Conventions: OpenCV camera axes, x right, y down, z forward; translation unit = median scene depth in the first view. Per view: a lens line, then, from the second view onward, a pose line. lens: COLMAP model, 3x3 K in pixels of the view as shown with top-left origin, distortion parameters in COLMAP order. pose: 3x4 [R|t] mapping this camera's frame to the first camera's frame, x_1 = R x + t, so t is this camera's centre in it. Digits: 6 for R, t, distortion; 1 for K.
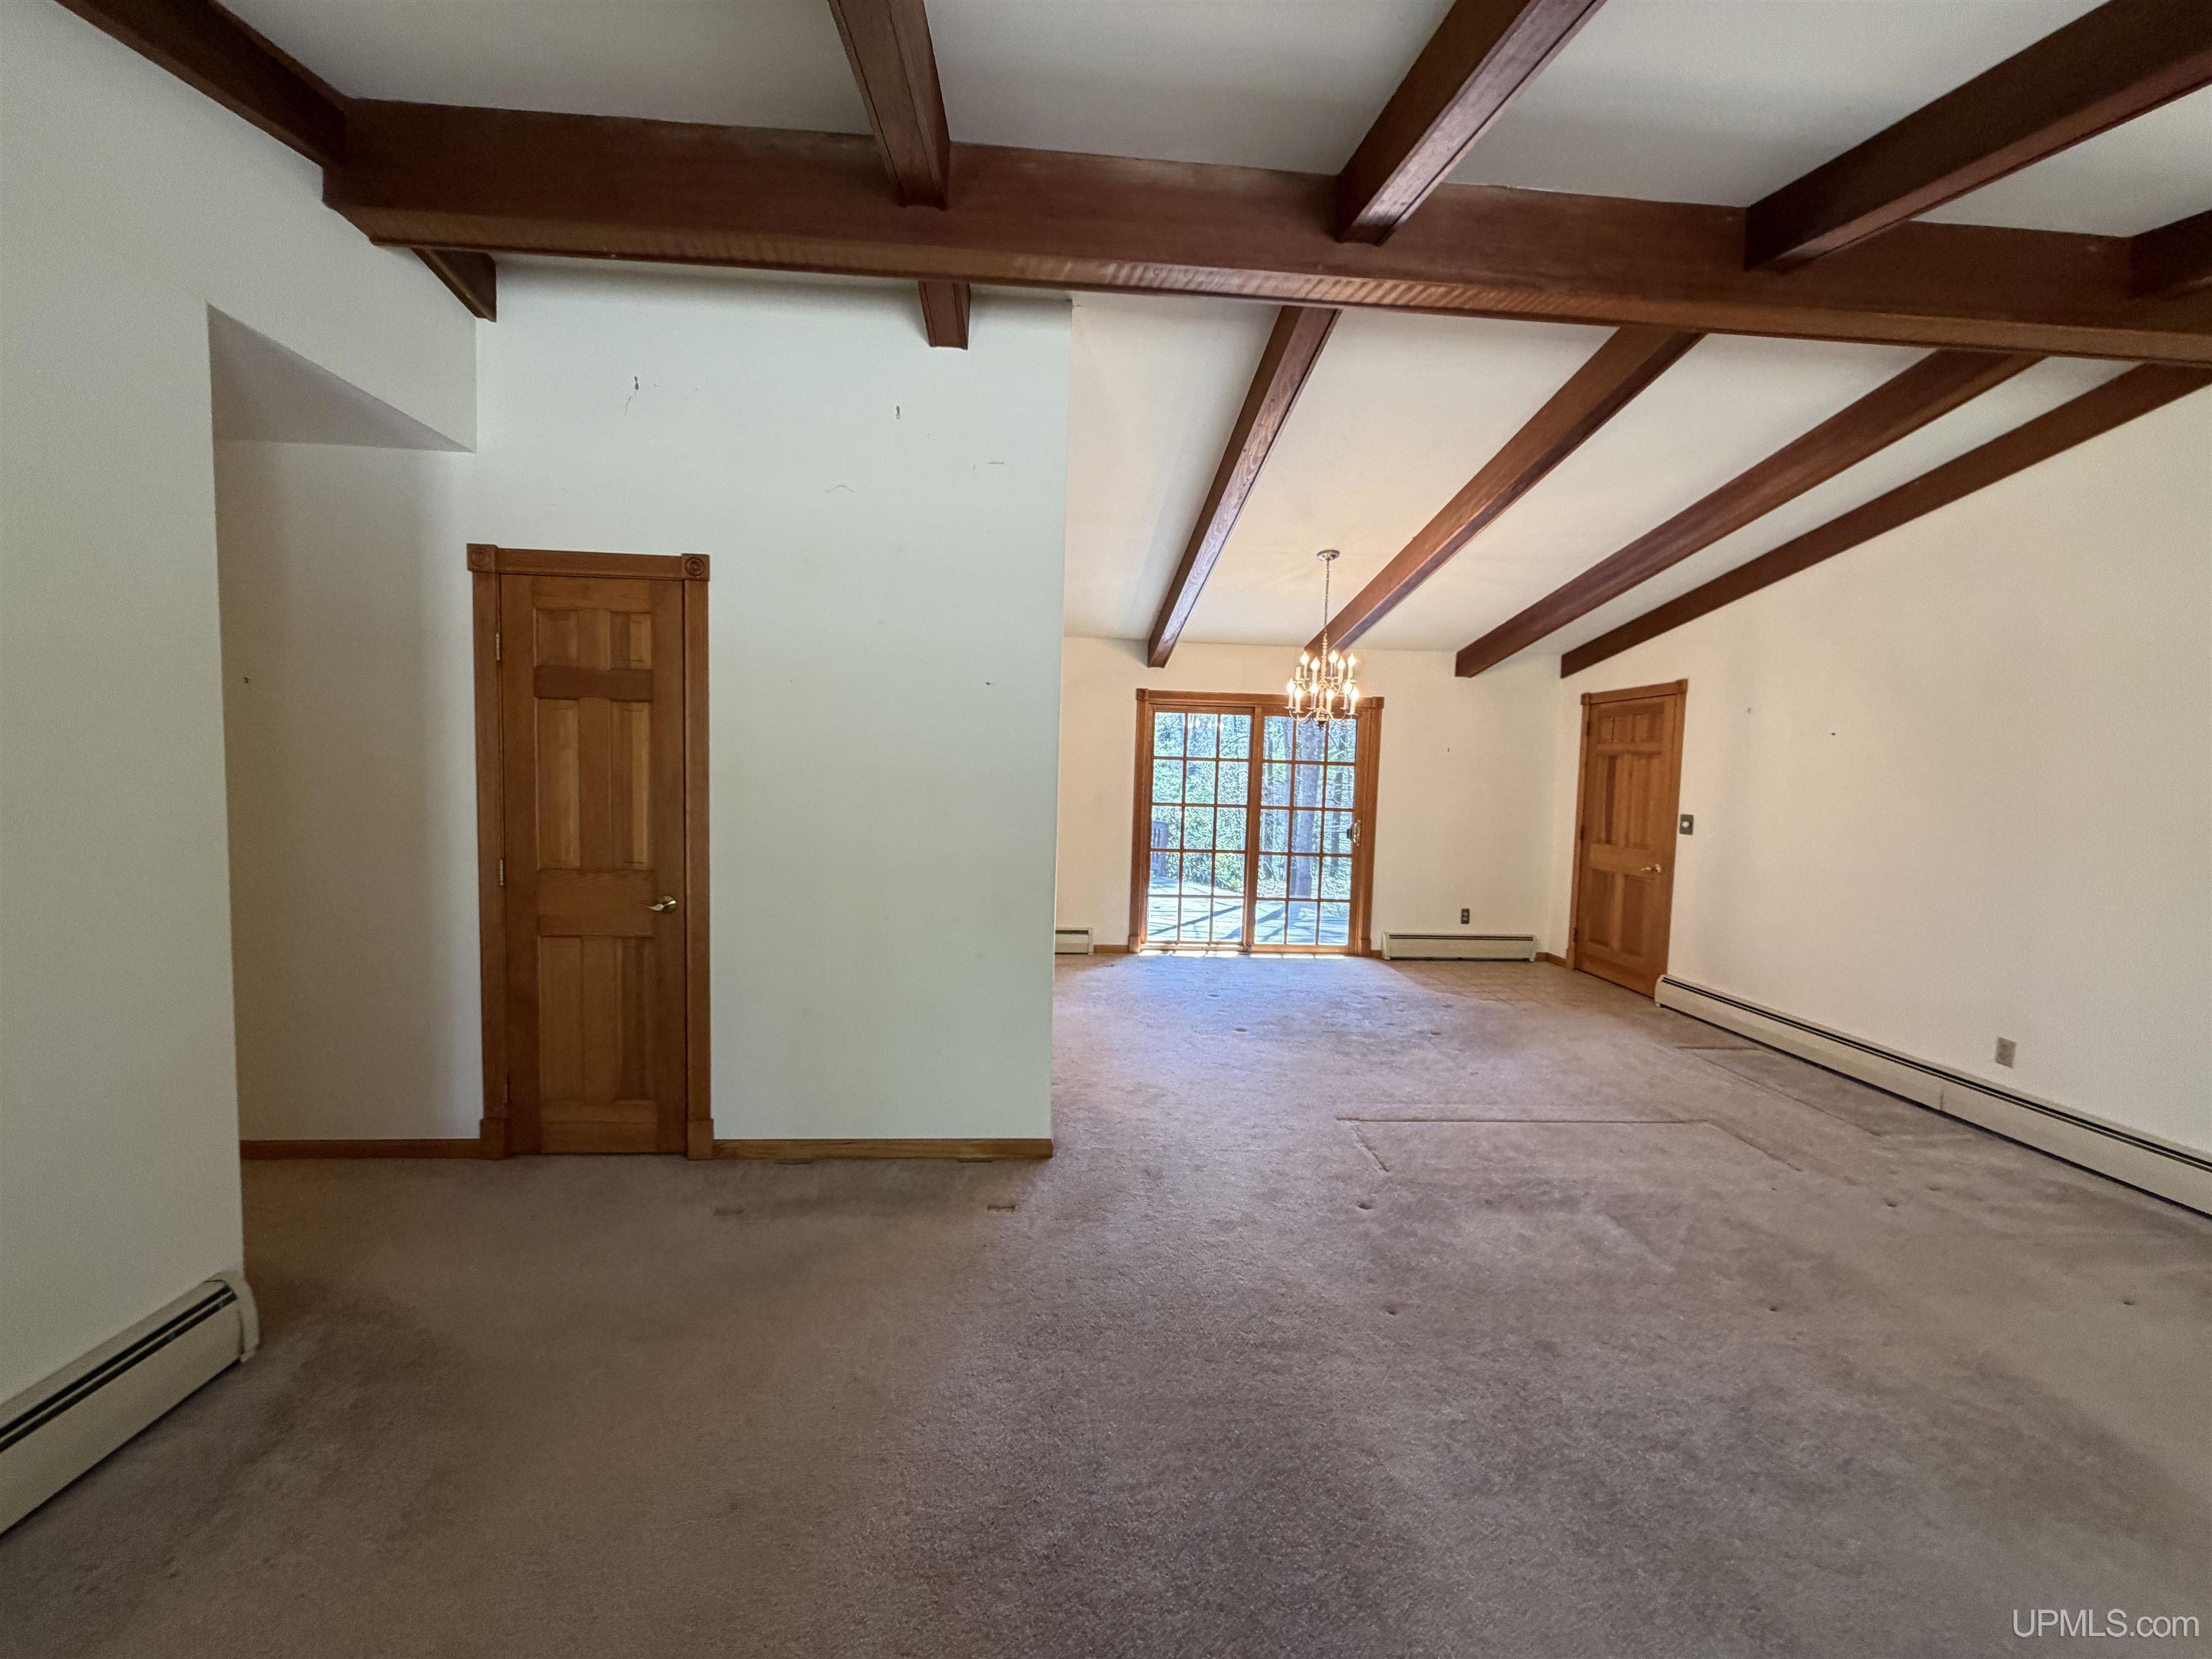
lens RADIAL K [[874.0, 0, 1106.0], [0, 874.0, 829.5], [0, 0, 1]] dist [-0.000587, 0.000319]
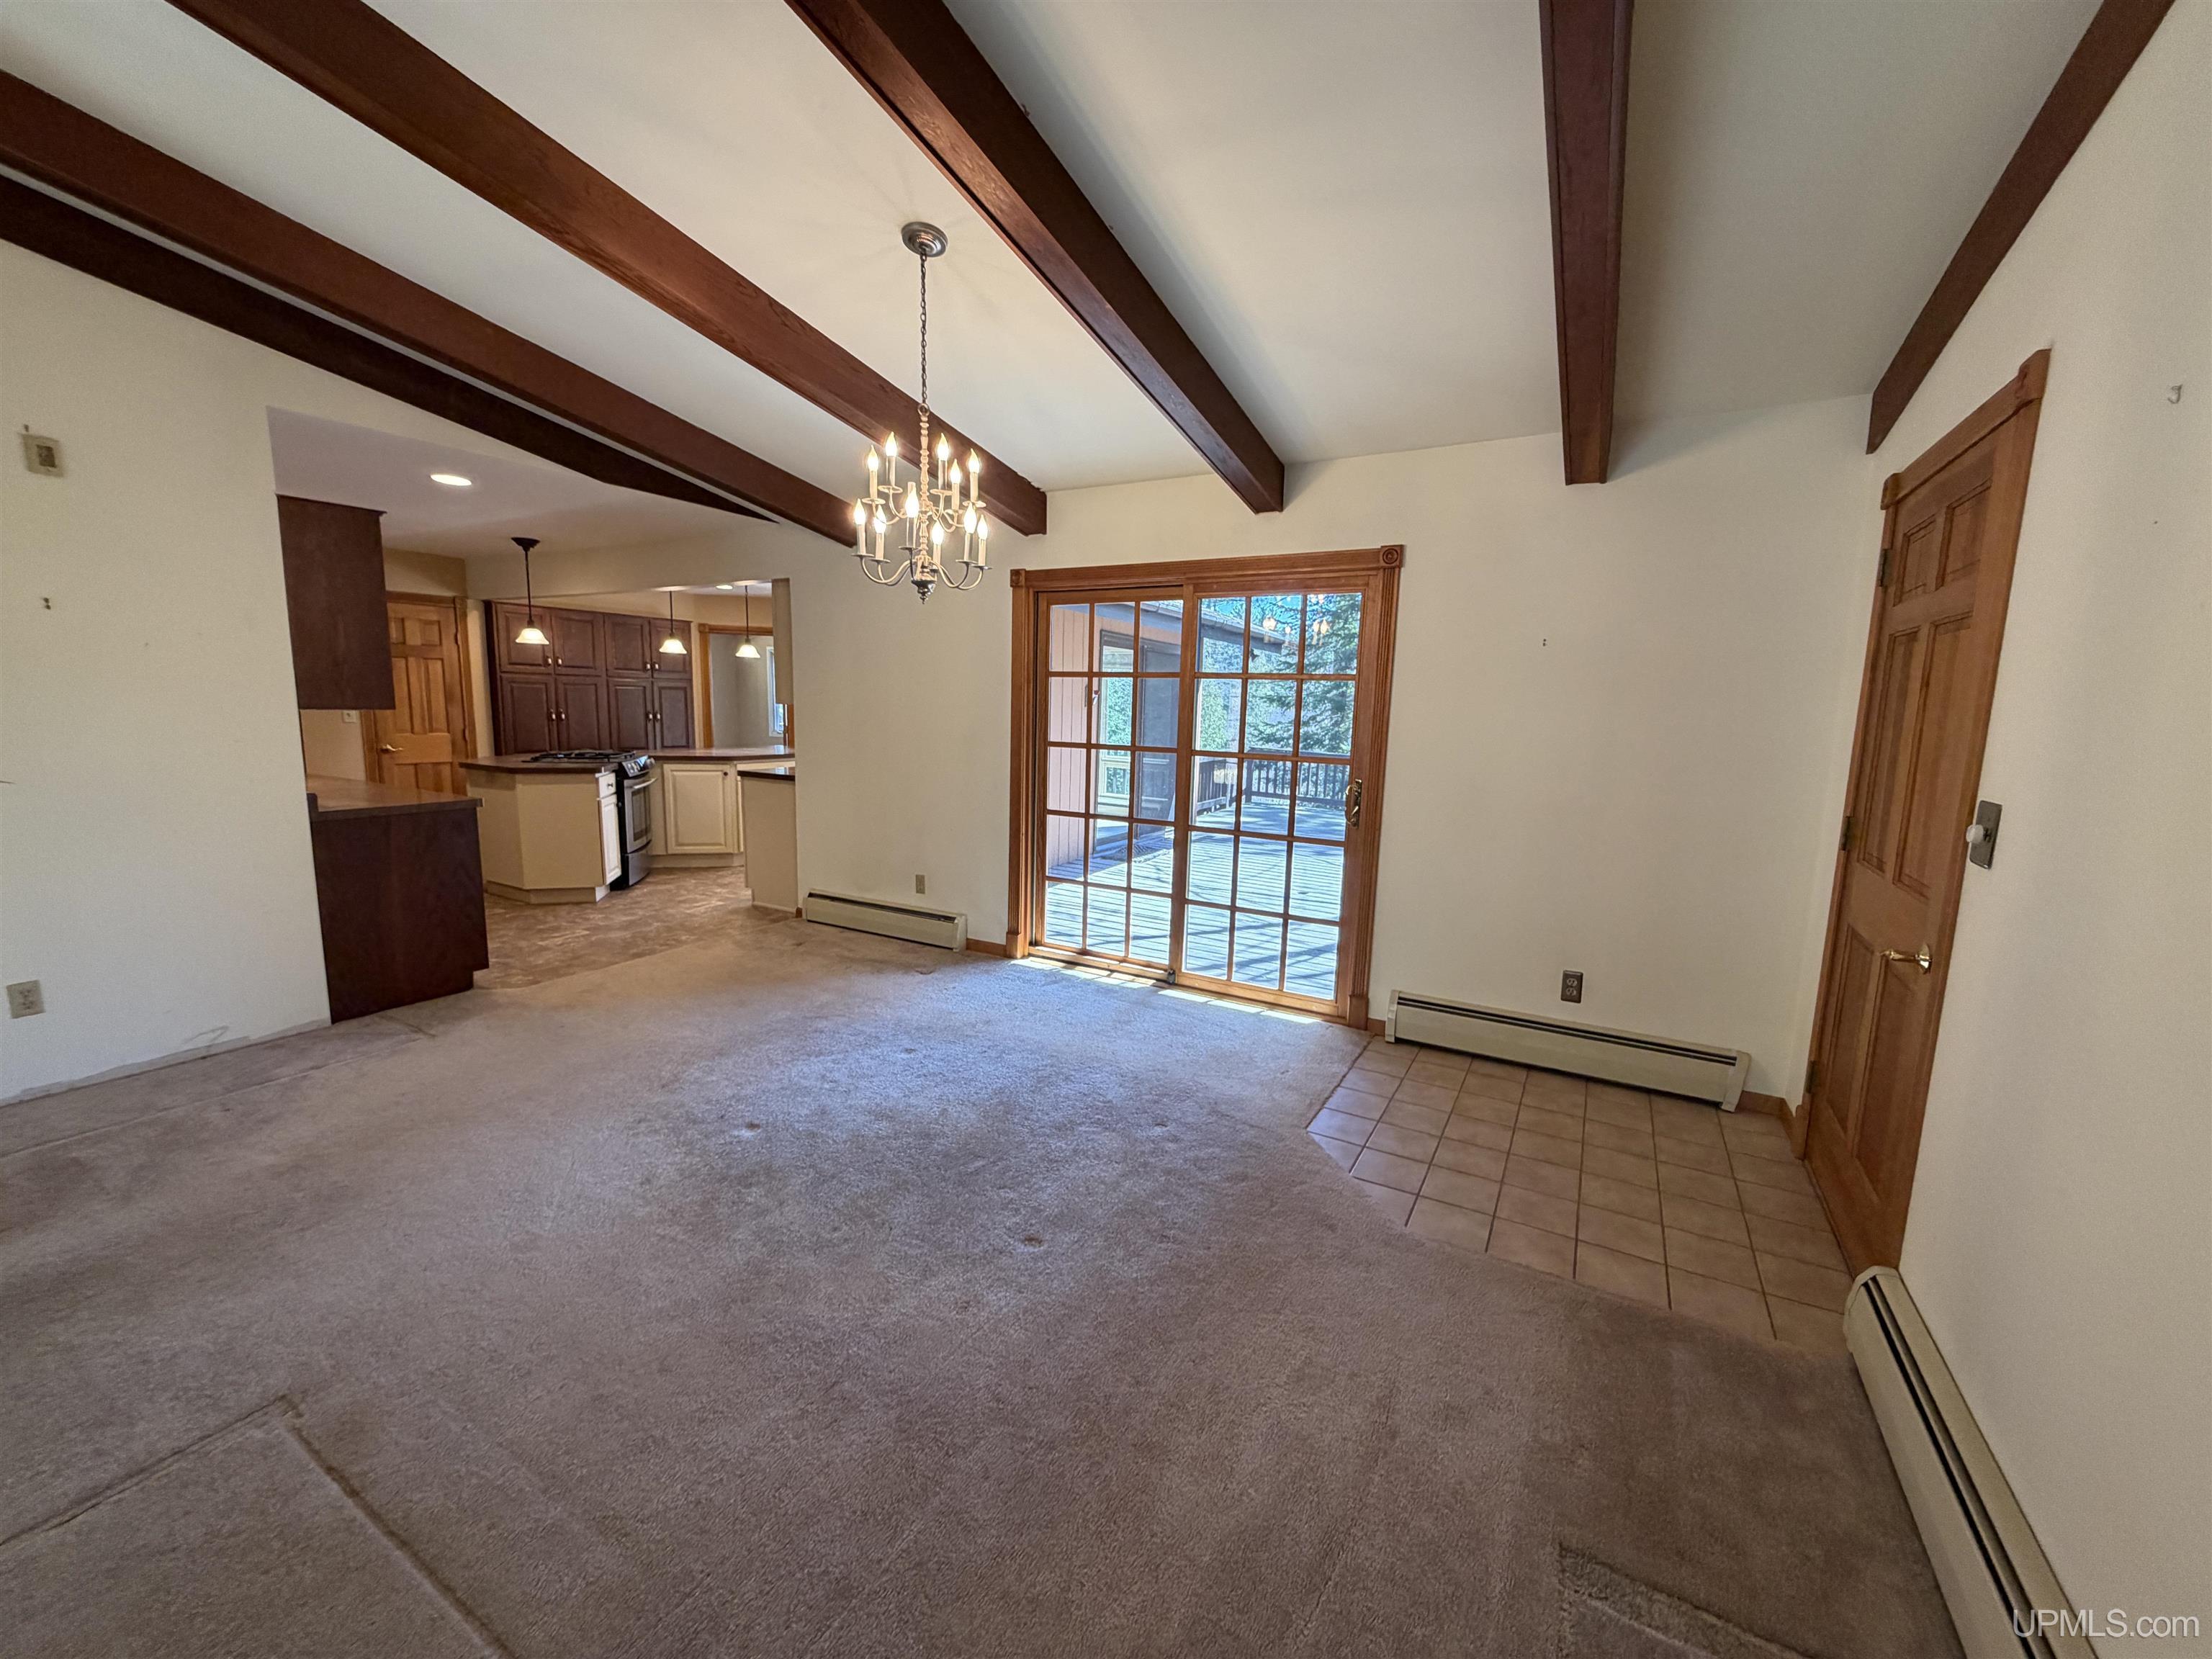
lens RADIAL K [[874.0, 0, 1106.0], [0, 874.0, 829.5], [0, 0, 1]] dist [-0.000587, 0.000319]
pose [[0.823455, 0.070091, -0.563036, 0.479090], [-0.032171, 0.996512, 0.077003, -0.017522], [0.566469, -0.045295, 0.822838, 0.467057]]
